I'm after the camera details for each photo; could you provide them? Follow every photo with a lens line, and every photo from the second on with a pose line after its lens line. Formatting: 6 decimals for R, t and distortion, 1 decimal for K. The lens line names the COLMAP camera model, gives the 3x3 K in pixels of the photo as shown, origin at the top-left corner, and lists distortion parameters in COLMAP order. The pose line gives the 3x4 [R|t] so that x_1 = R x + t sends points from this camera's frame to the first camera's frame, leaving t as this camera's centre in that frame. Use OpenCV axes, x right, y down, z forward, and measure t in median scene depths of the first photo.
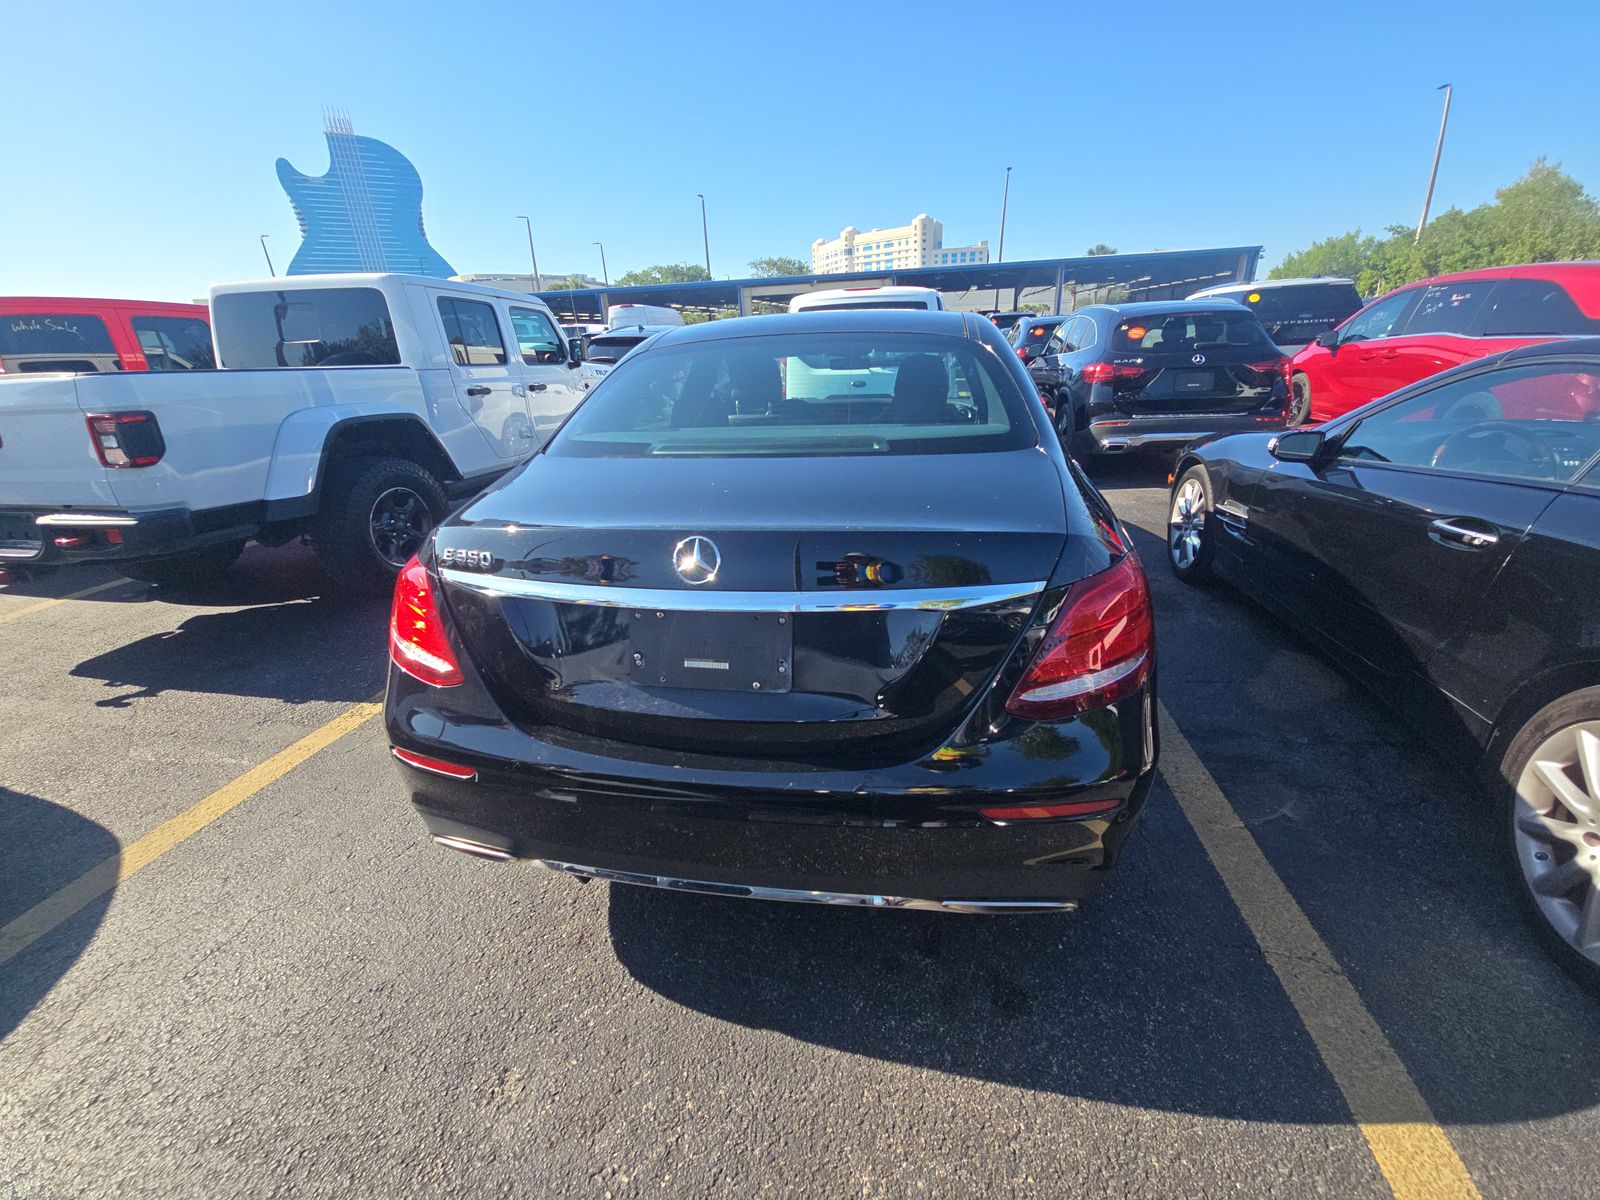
lens RADIAL K [[645.0, 0, 801.4], [0, 645.0, 600.8], [0, 0, 1]] dist [0.004270, -0.005561]
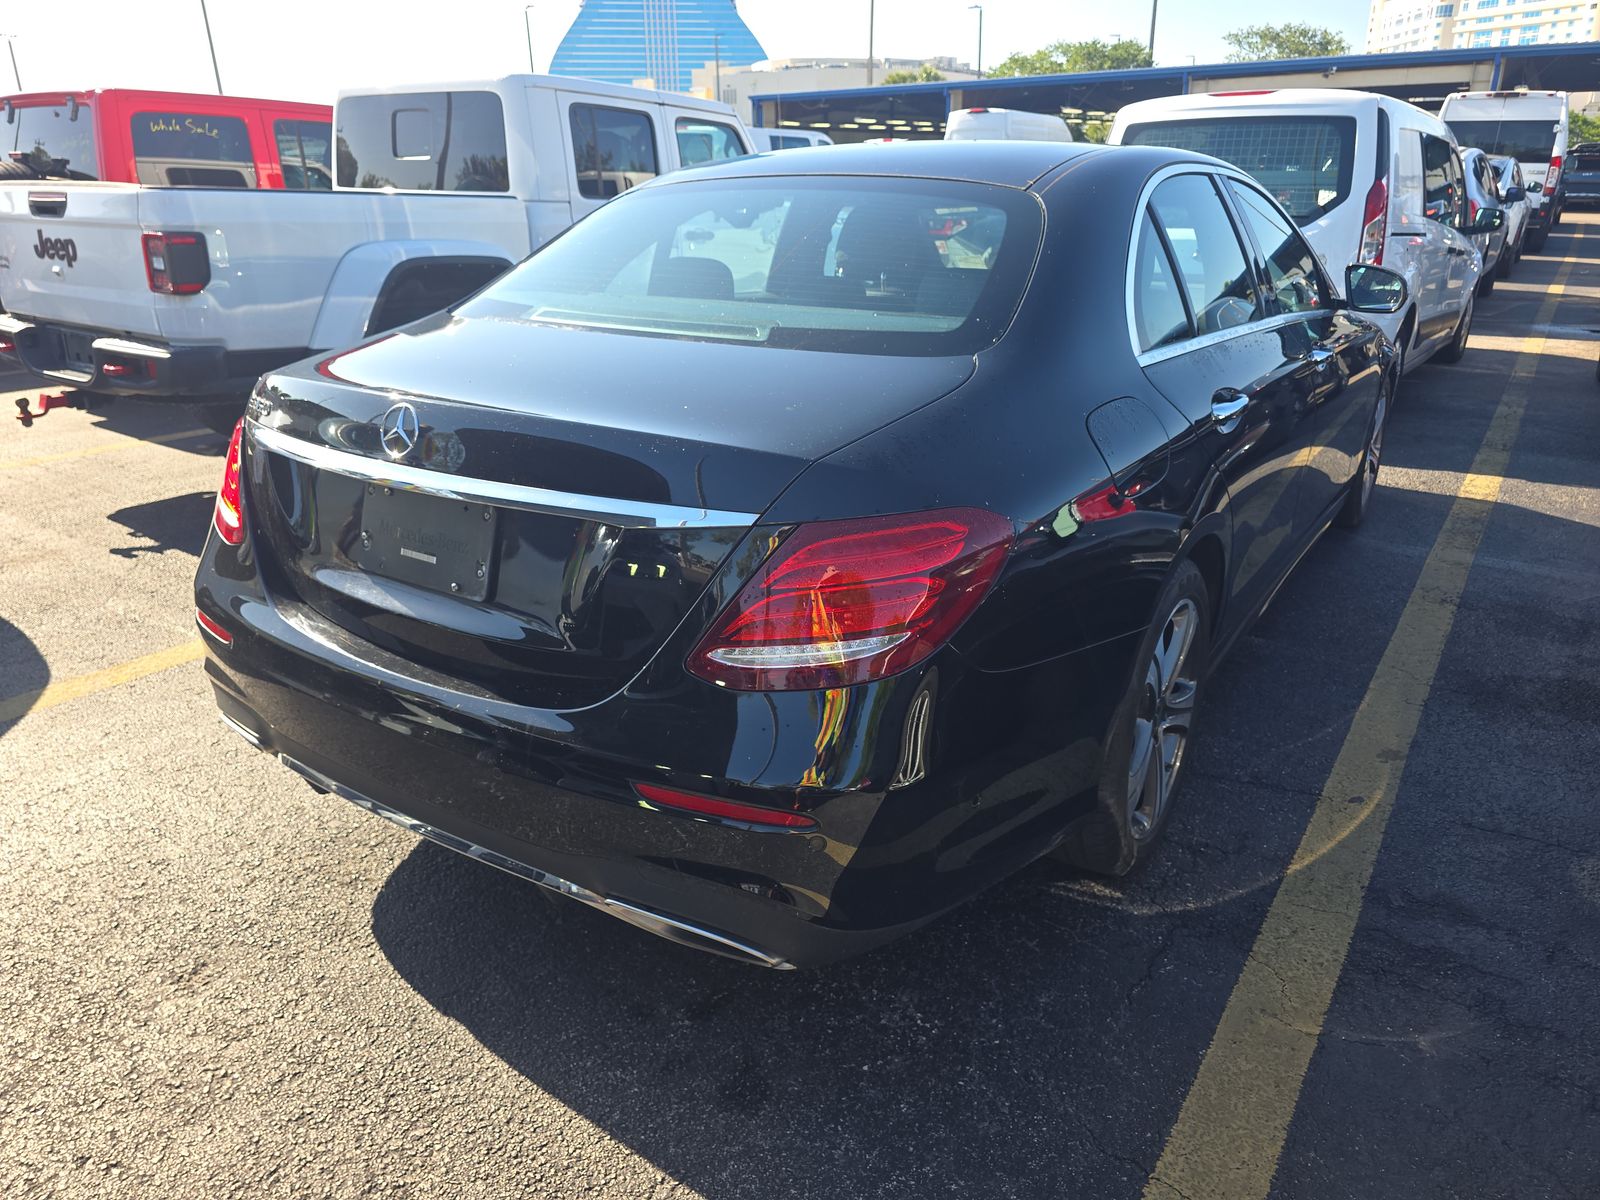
lens RADIAL K [[1080.9, 0, 806.1], [0, 1080.9, 598.1], [0, 0, 1]] dist [0.030929, -0.029705]
pose [[0.915106, 0.175710, -0.362915, 0.344738], [-0.177825, 0.983668, 0.027861, 0.008572], [0.361883, 0.039039, 0.931406, -0.067221]]
